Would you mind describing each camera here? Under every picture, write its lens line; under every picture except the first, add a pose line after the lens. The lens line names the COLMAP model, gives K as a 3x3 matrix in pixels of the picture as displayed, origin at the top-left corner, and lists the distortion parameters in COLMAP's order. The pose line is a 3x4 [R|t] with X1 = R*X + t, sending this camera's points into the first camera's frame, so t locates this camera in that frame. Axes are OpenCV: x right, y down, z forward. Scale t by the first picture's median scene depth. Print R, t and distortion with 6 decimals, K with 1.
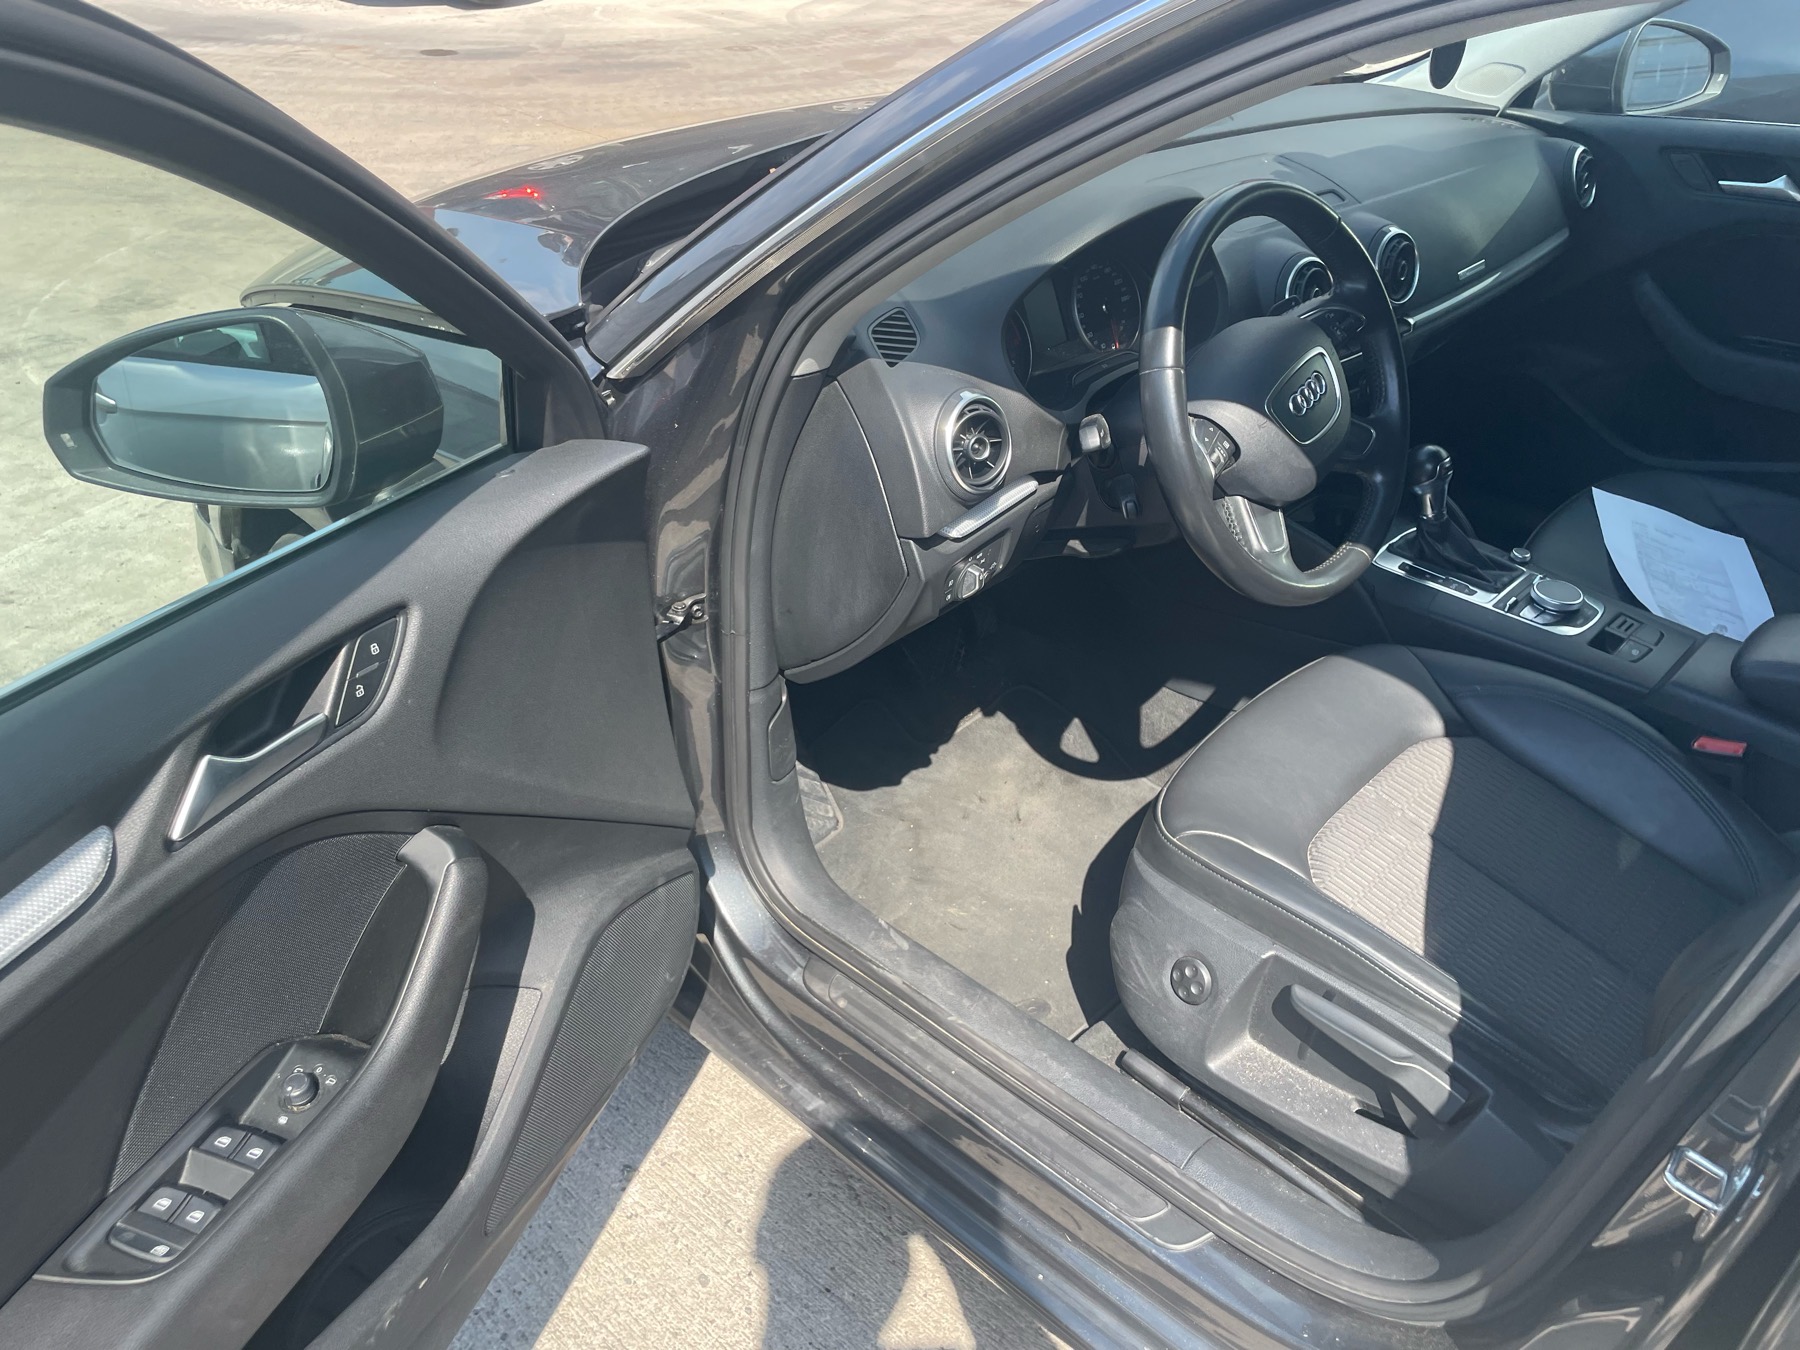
lens RADIAL K [[1384.5, 0, 883.9], [0, 1384.5, 668.7], [0, 0, 1]] dist [0.085457, -0.131382]
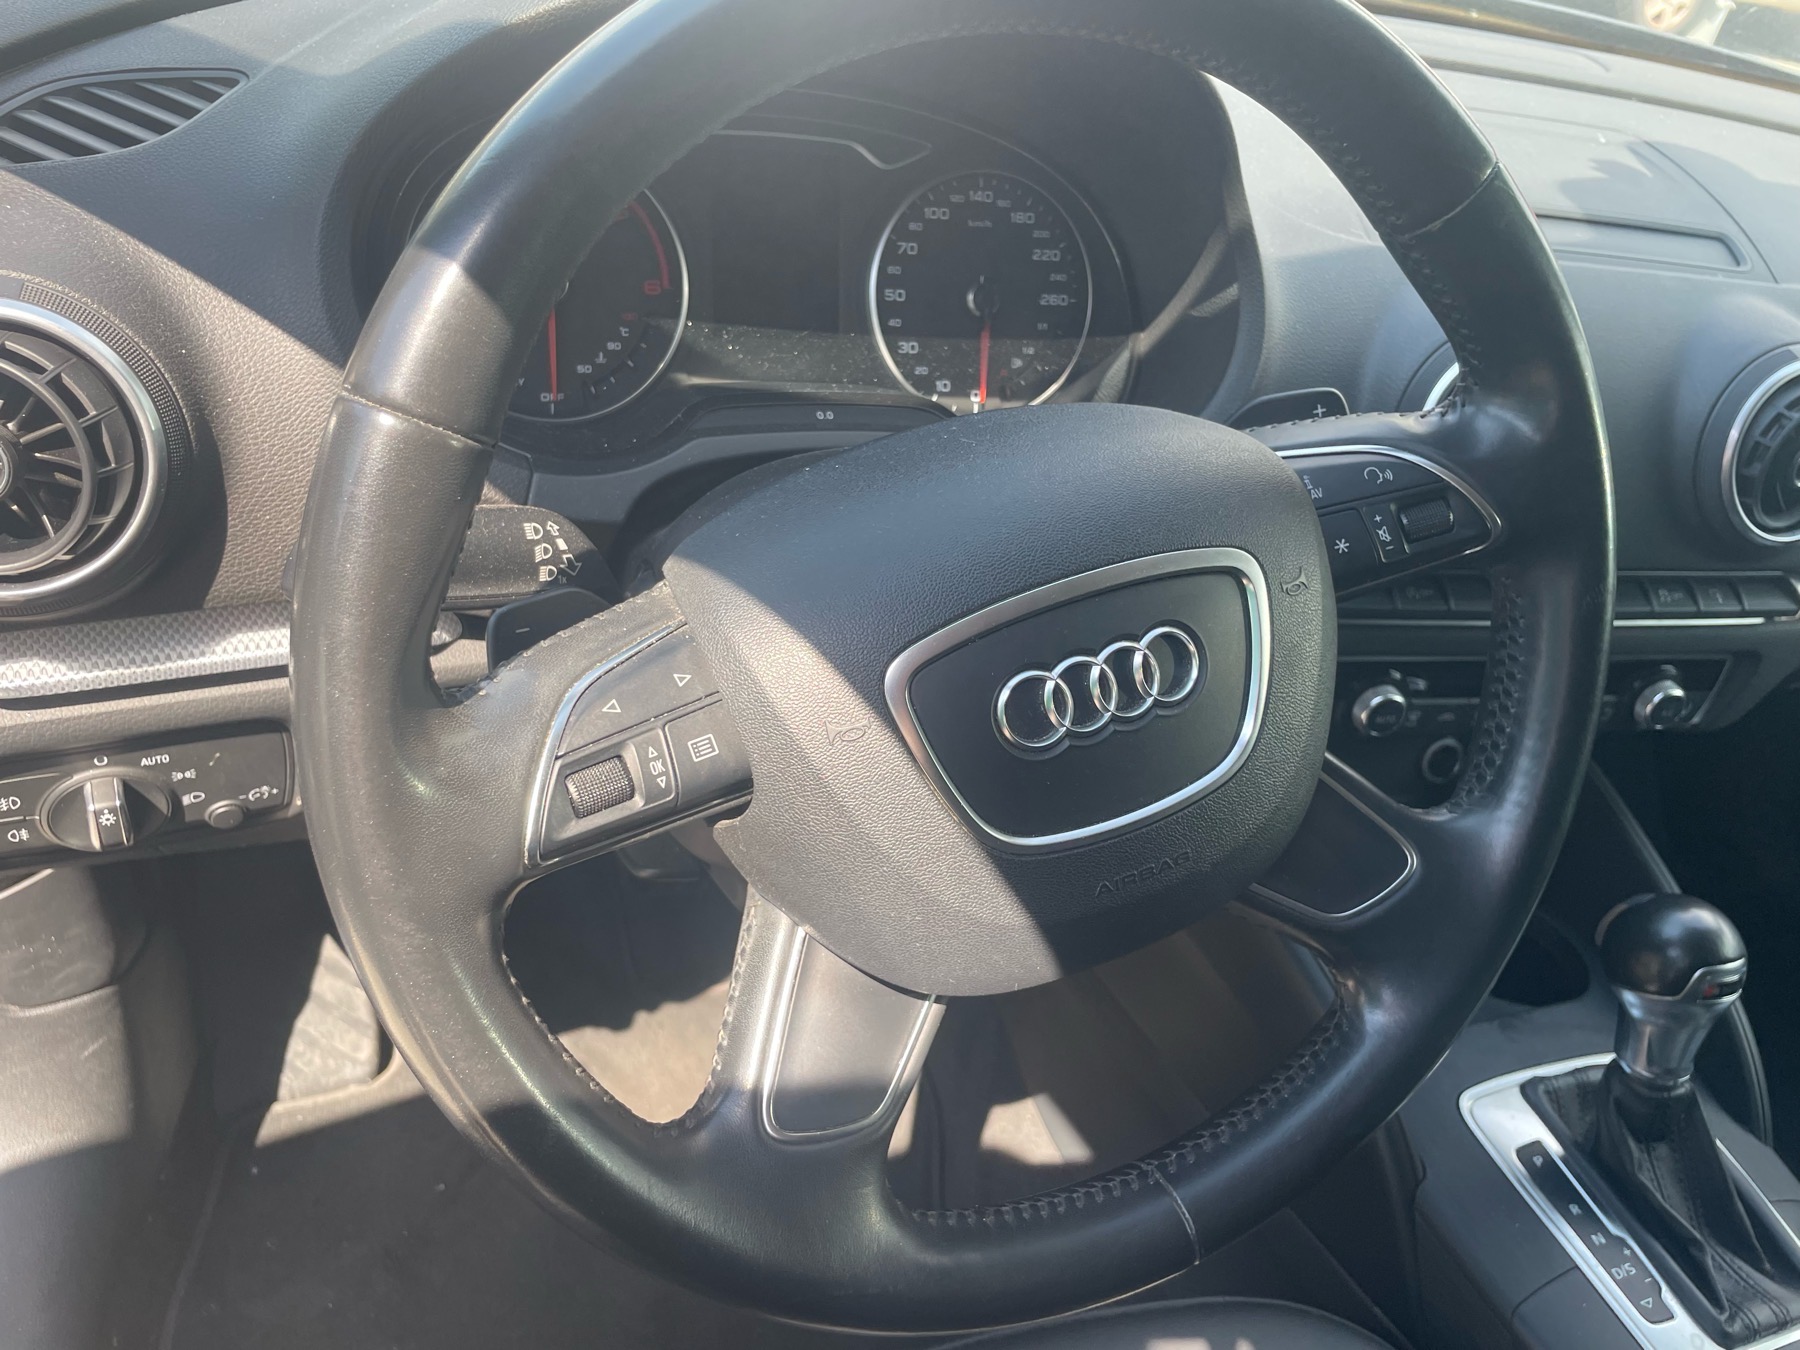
lens RADIAL K [[1370.3, 0, 905.6], [0, 1370.3, 667.1], [0, 0, 1]] dist [0.086920, -0.119024]
pose [[0.892611, 0.364739, -0.264973, 0.299755], [-0.367186, 0.929194, 0.042112, -0.173179], [0.261571, 0.059704, 0.963336, 0.629014]]
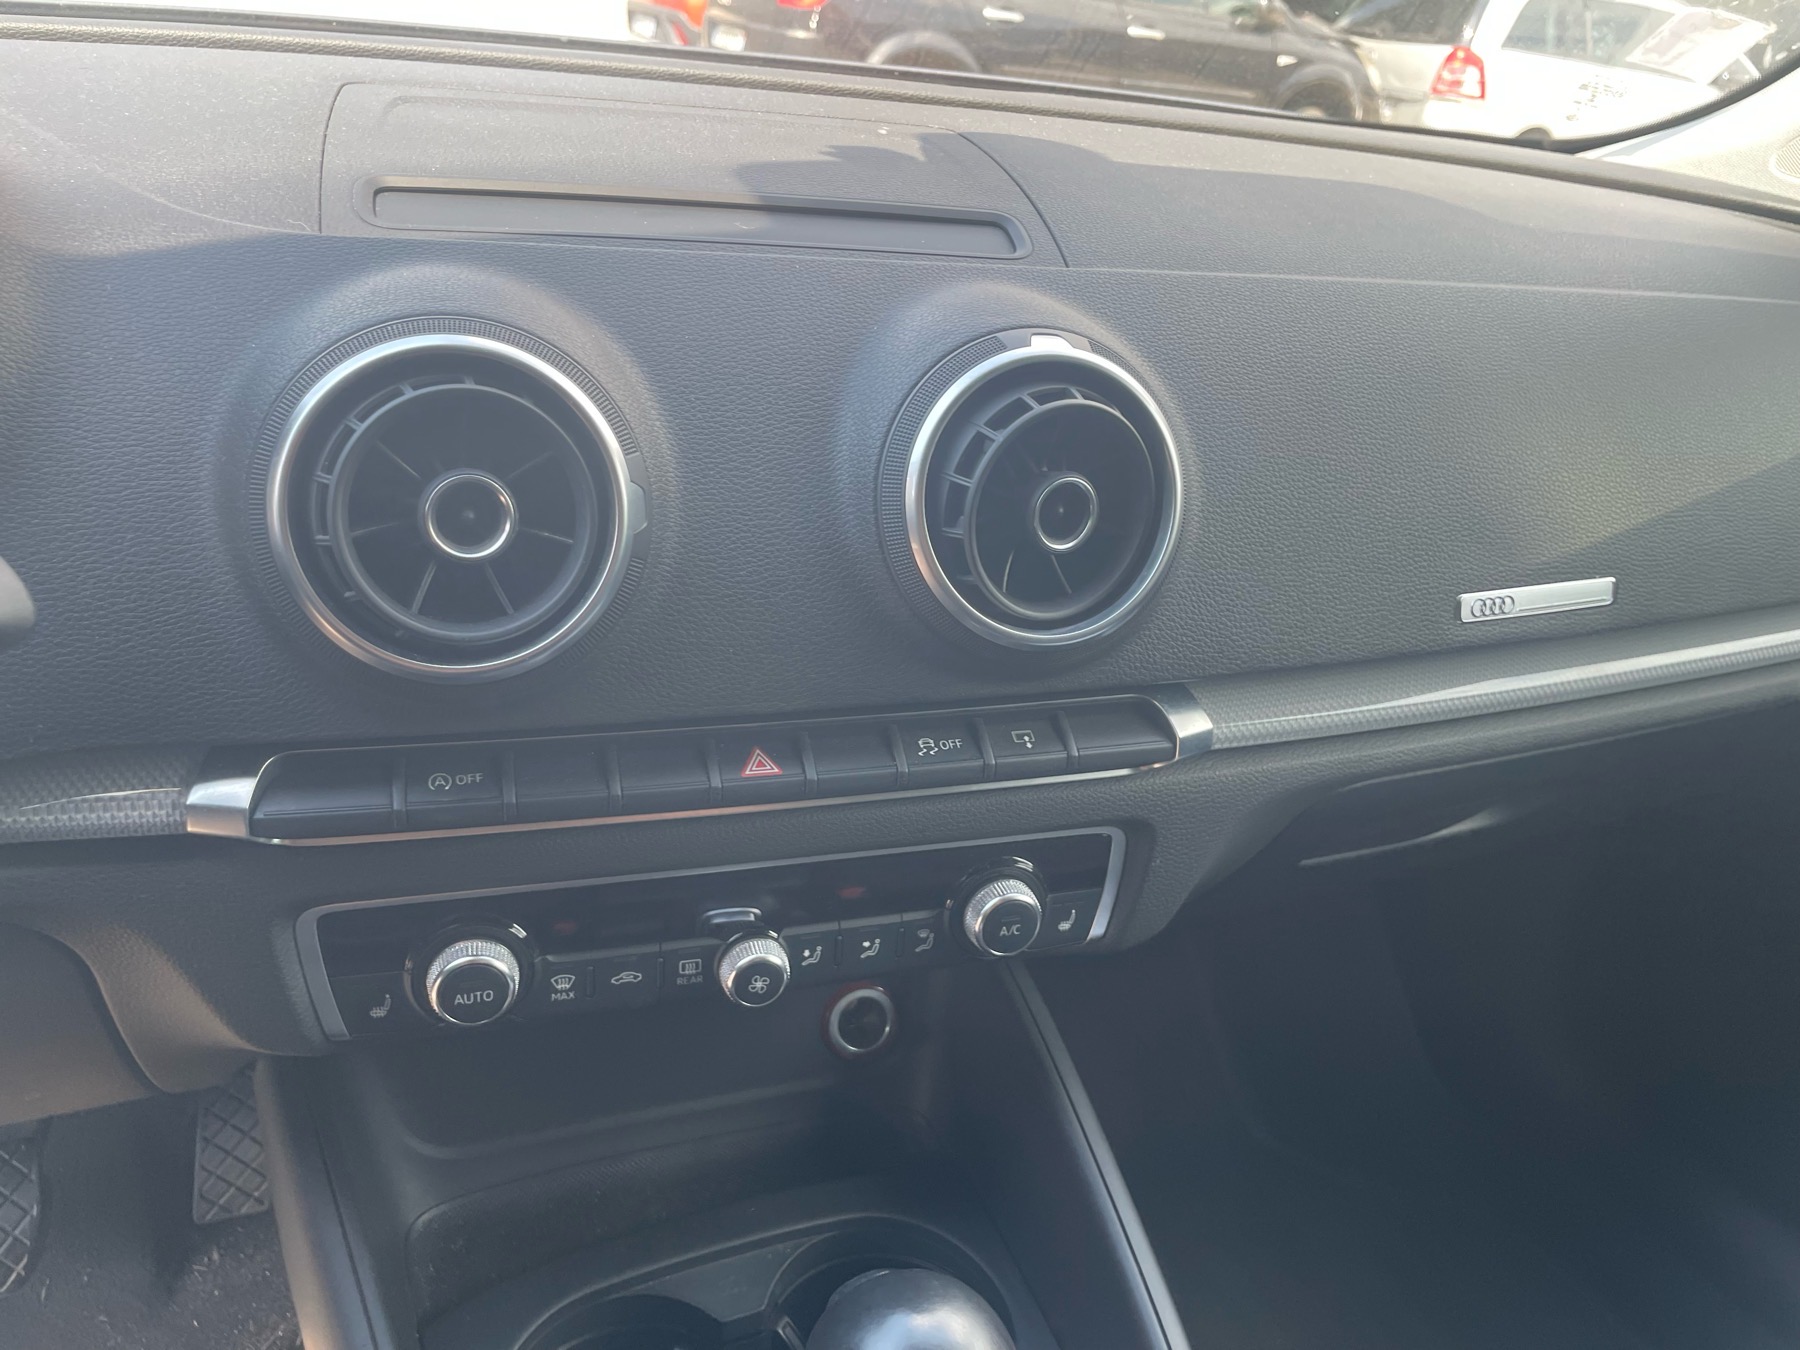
lens RADIAL K [[1370.3, 0, 905.6], [0, 1370.3, 667.1], [0, 0, 1]] dist [0.086920, -0.119024]
pose [[0.924615, 0.223912, -0.308142, 0.474377], [-0.272783, 0.953870, -0.125387, -0.246980], [0.265852, 0.199990, 0.943041, 0.864245]]
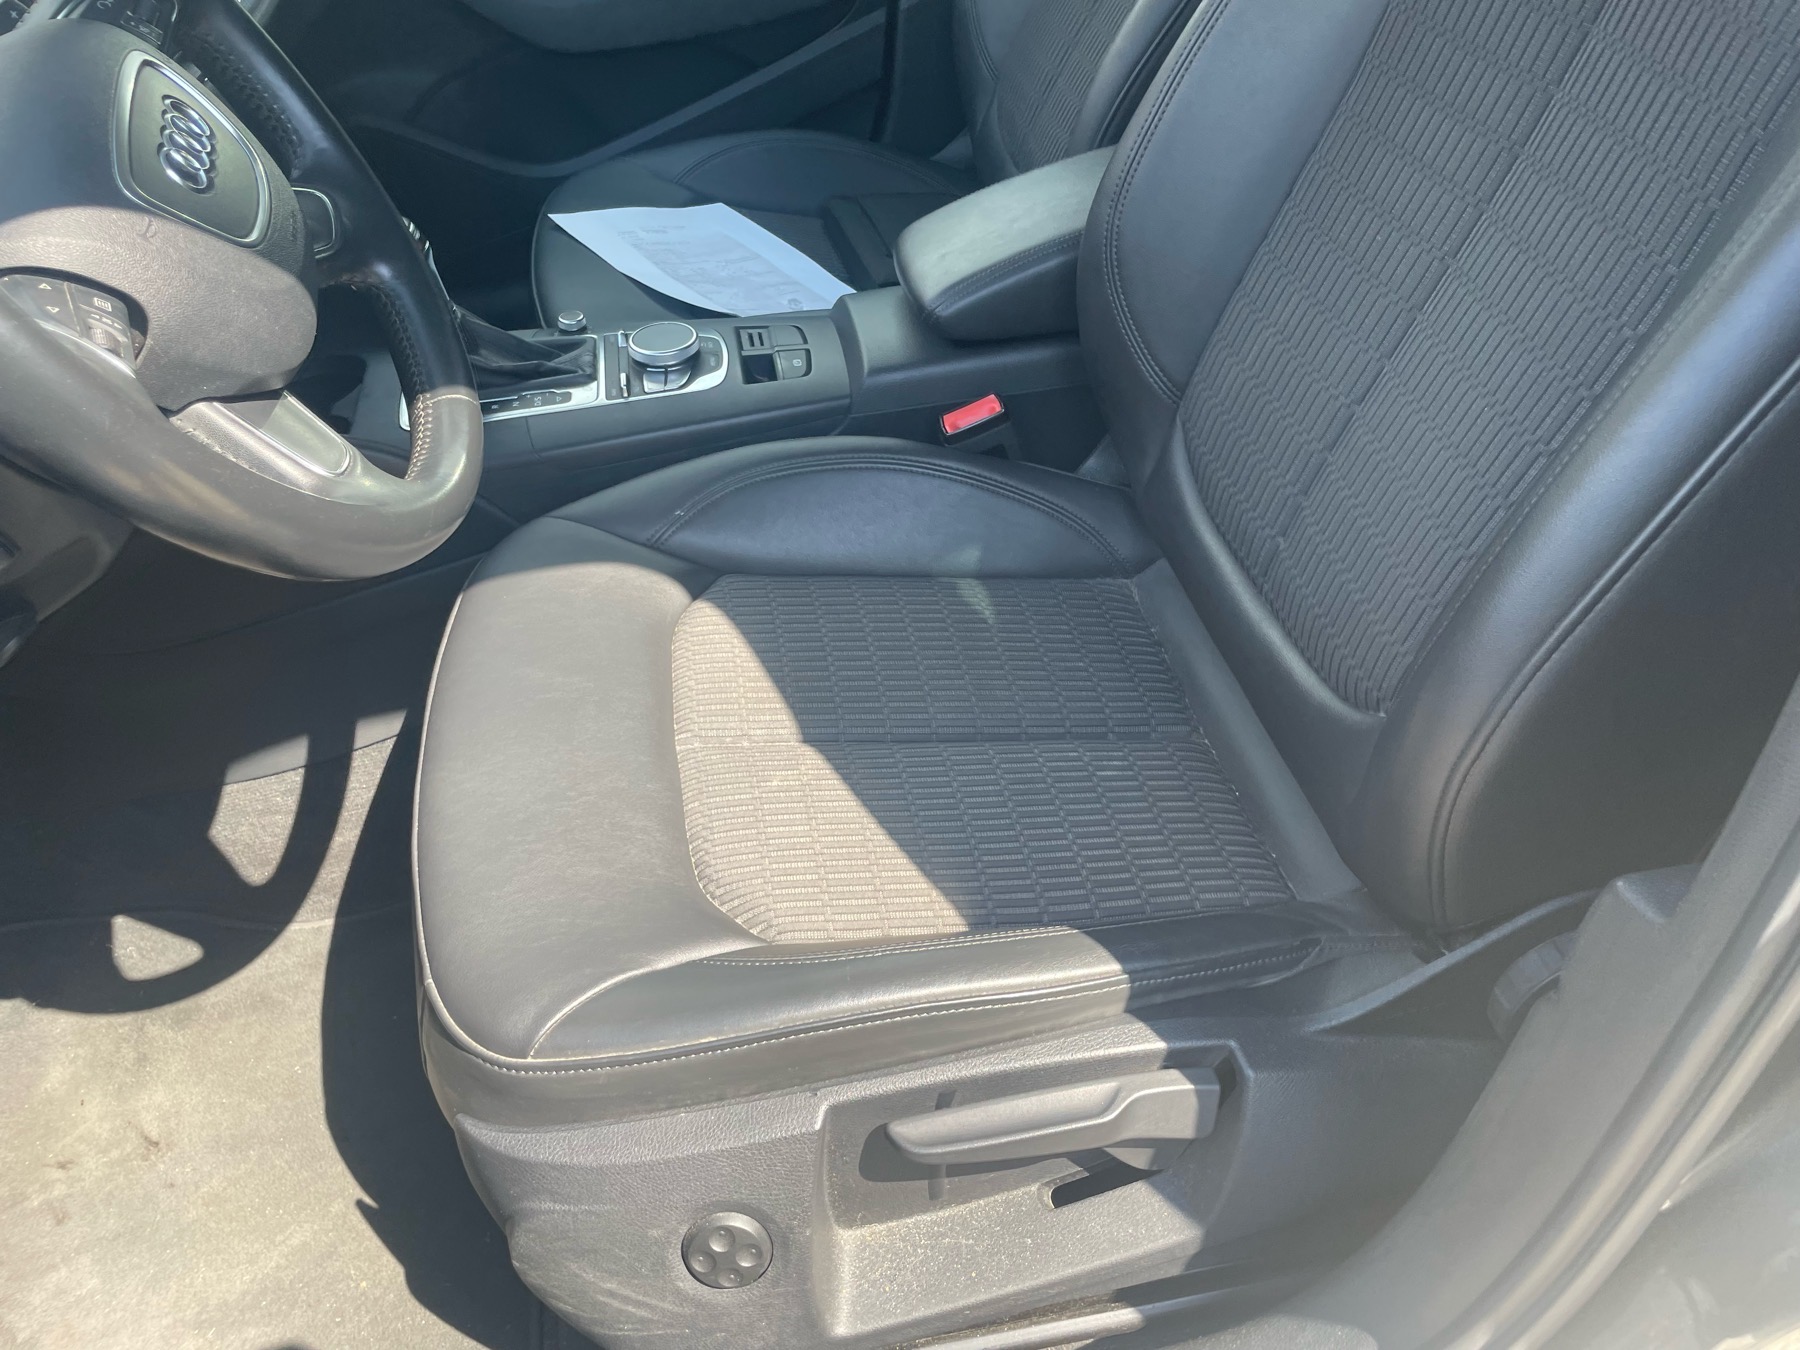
lens RADIAL K [[1377.8, 0, 908.6], [0, 1377.8, 657.8], [0, 0, 1]] dist [0.066836, -0.087960]
pose [[0.580856, -0.562542, 0.588348, 0.068446], [0.511473, 0.814505, 0.273820, -0.055328], [-0.633247, 0.141874, 0.760835, 0.462306]]
